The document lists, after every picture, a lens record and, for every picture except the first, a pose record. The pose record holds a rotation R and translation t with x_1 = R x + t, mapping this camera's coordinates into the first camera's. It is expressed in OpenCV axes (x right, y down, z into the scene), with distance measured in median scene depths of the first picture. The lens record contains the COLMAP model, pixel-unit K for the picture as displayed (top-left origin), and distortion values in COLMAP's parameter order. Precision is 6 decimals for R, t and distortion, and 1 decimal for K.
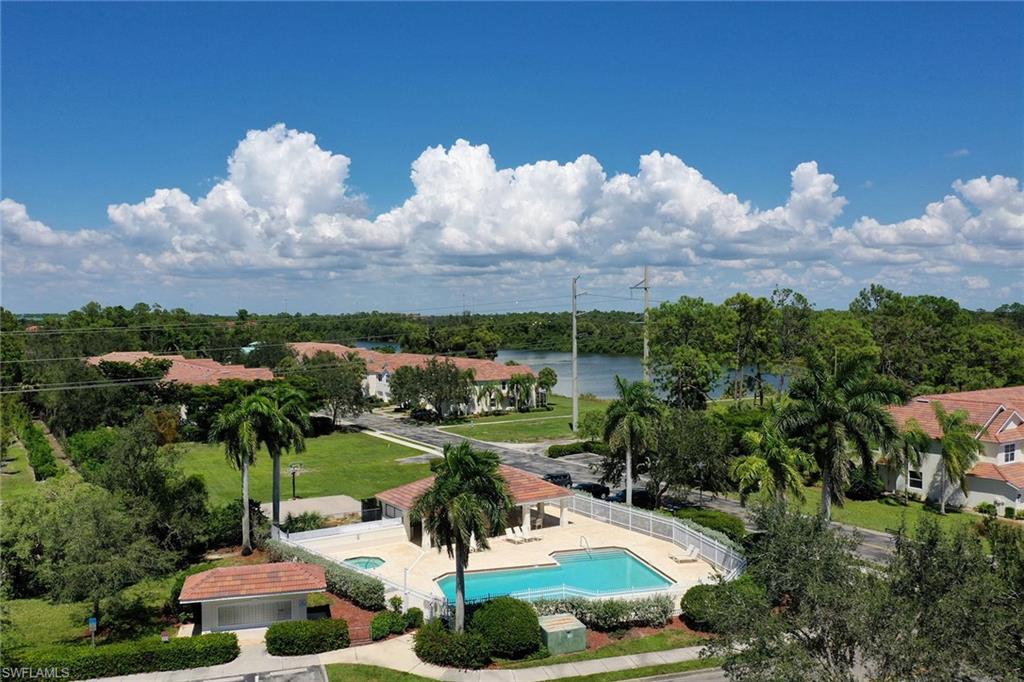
lens RADIAL K [[835.8, 0, 493.1], [0, 835.8, 318.0], [0, 0, 1]] dist [-0.019374, -0.010969]
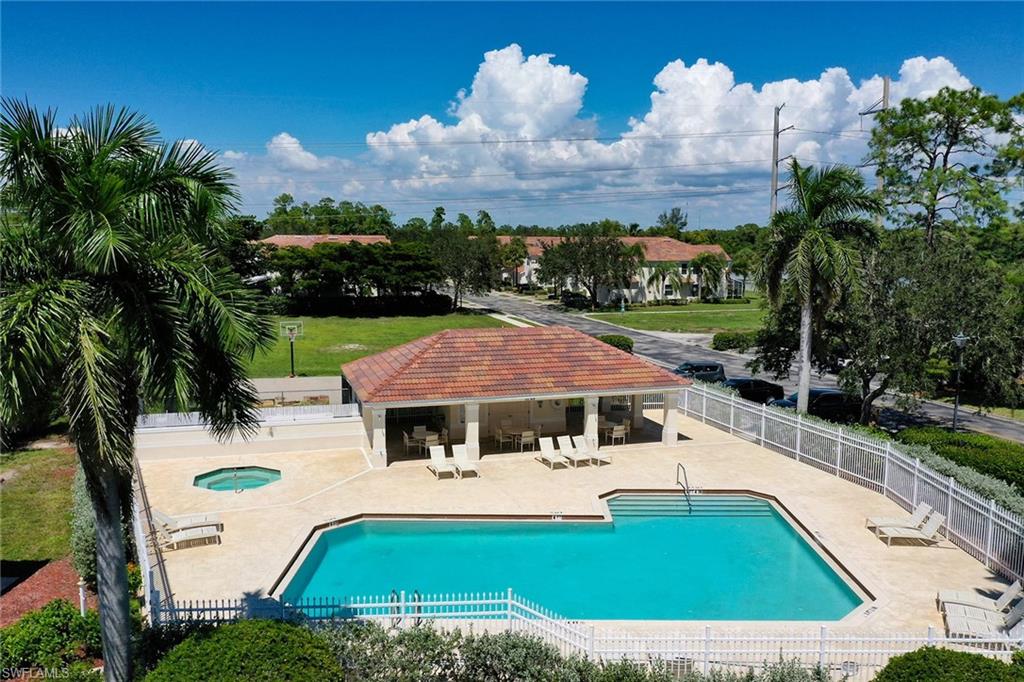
lens RADIAL K [[790.6, 0, 510.9], [0, 790.6, 314.1], [0, 0, 1]] dist [-0.055568, 0.000721]
pose [[0.960886, 0.034807, -0.274749, 0.066585], [-0.012176, 0.996421, 0.083649, 0.069099], [0.276677, -0.077032, 0.957871, 0.271771]]
